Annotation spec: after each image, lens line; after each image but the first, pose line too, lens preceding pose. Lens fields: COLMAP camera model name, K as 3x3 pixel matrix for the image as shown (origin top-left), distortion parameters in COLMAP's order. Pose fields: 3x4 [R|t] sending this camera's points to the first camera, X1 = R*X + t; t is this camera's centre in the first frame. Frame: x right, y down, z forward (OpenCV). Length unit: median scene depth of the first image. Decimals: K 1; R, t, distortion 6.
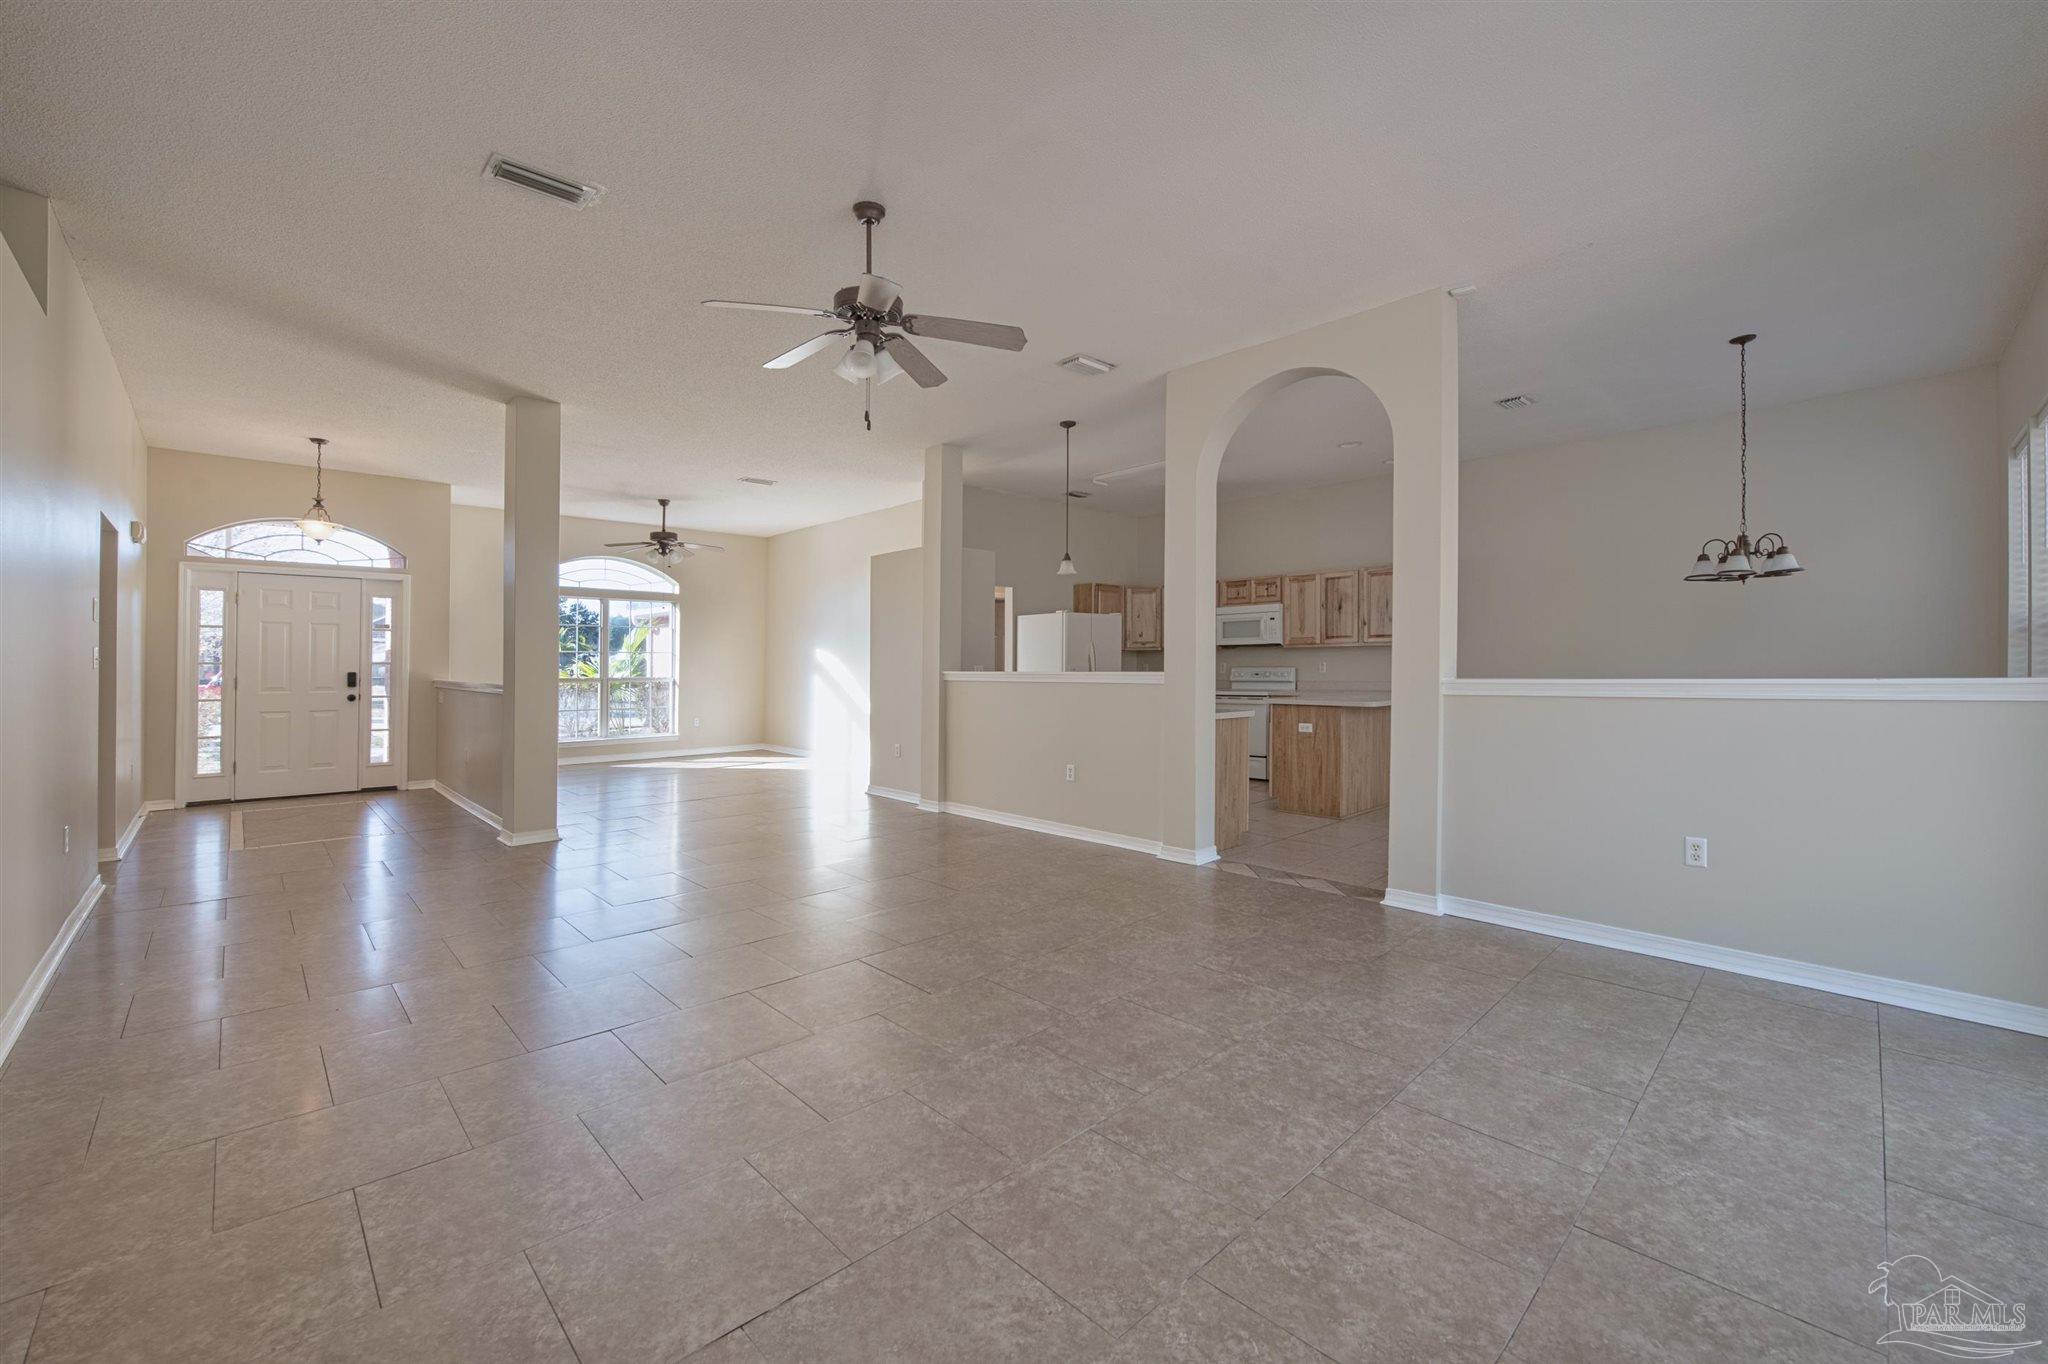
lens RADIAL K [[836.1, 0, 1023.6], [0, 836.1, 641.9], [0, 0, 1]] dist [0.010877, -0.000002]
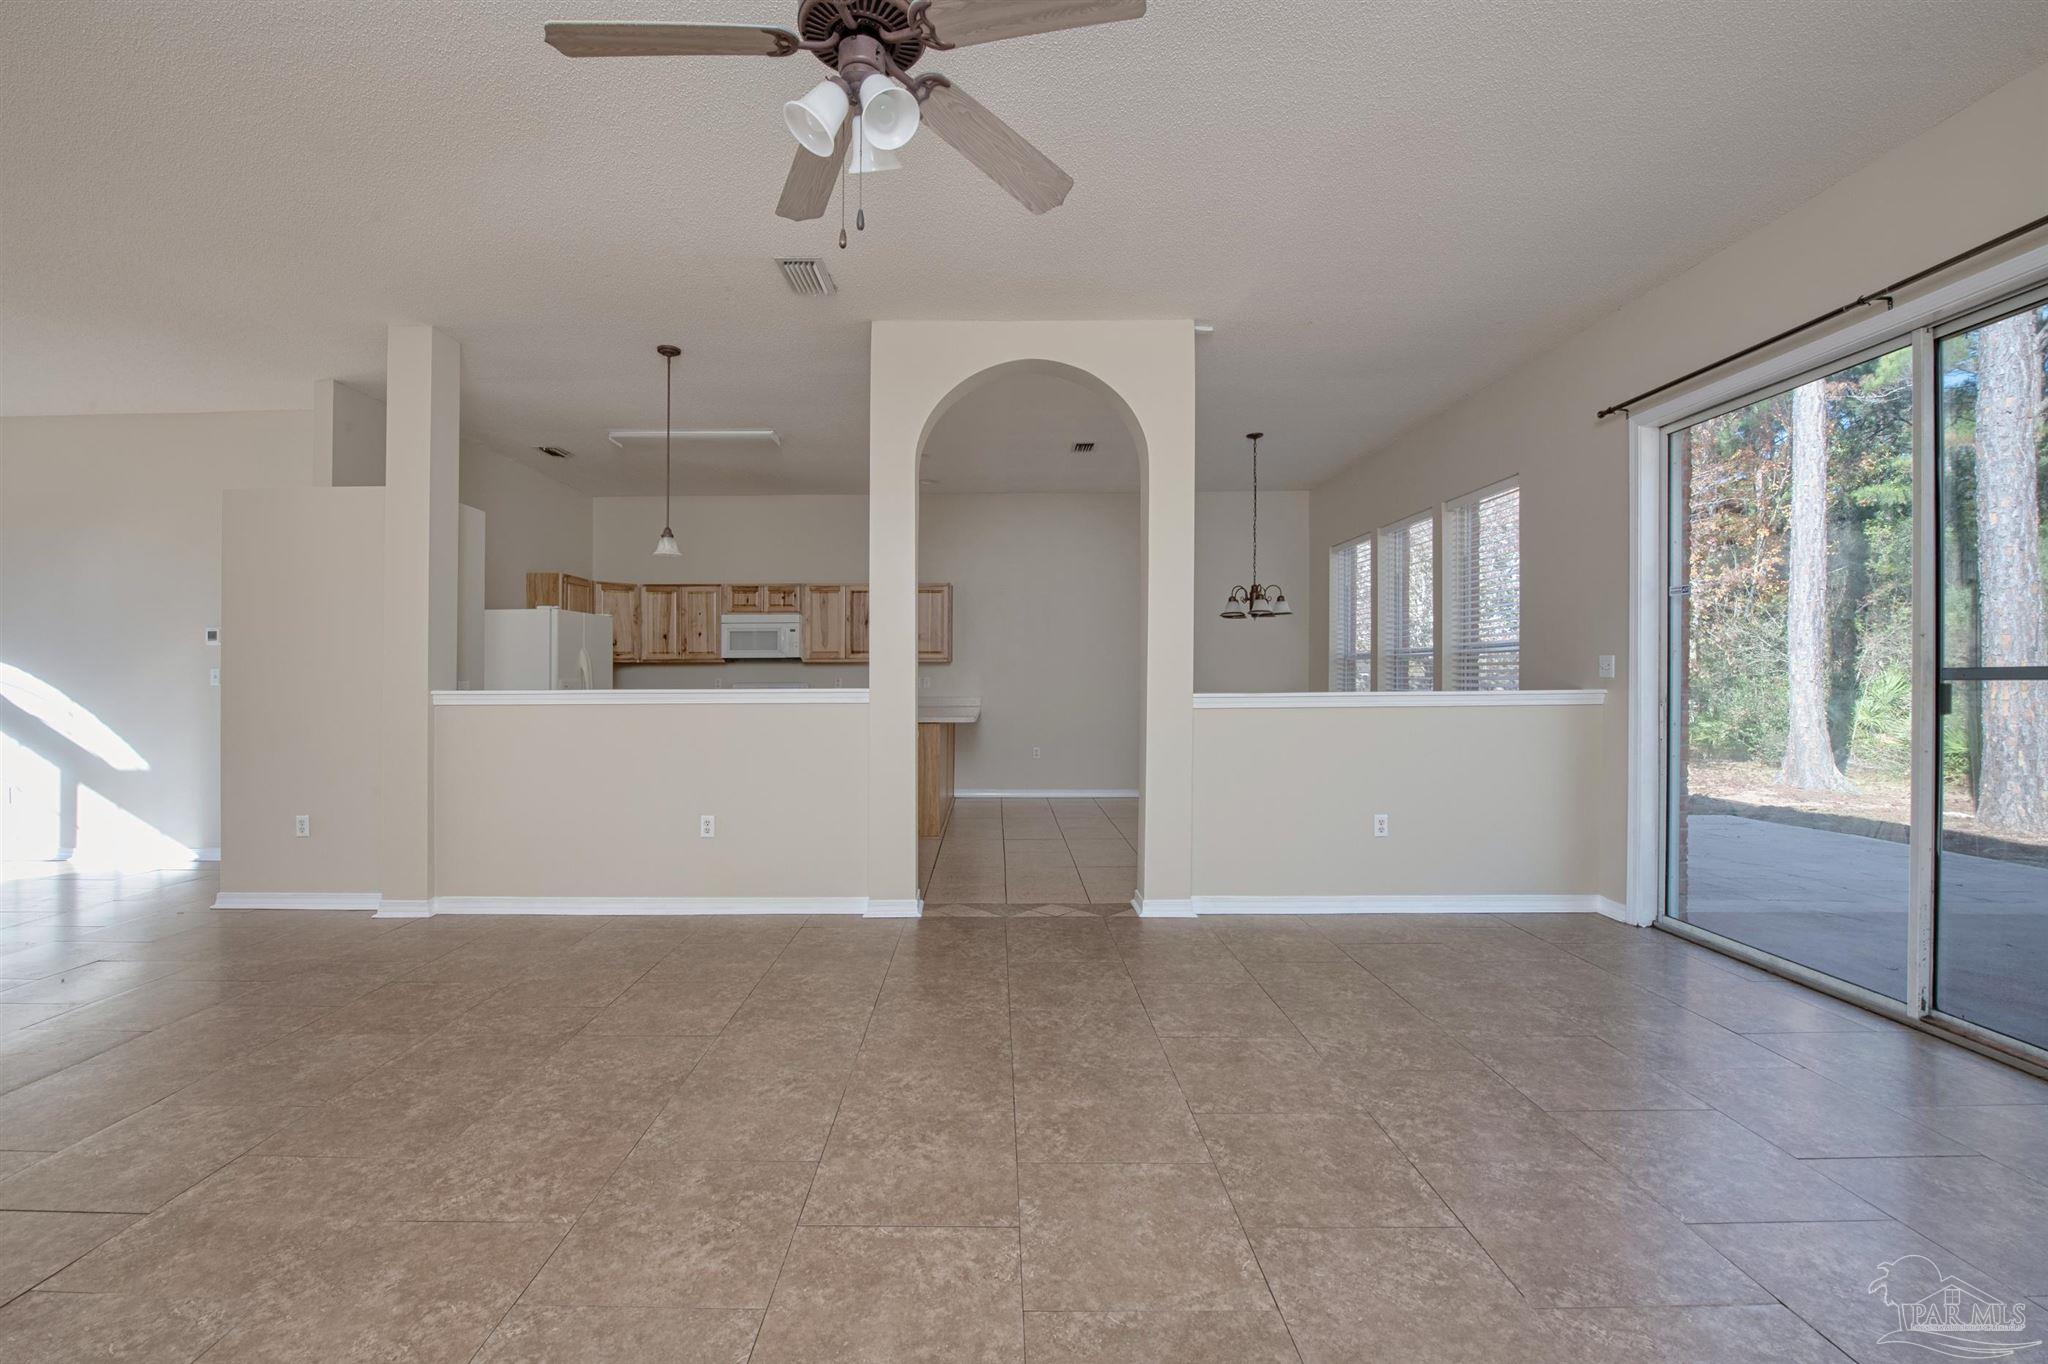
lens RADIAL K [[808.1, 0, 1024.0], [0, 808.1, 682.0], [0, 0, 1]] dist [-0.013508, -0.000081]
pose [[0.688658, 0.000231, 0.725087, -0.384202], [-0.022395, 0.999530, 0.020951, 0.010786], [-0.724741, -0.030667, 0.688339, 0.444059]]
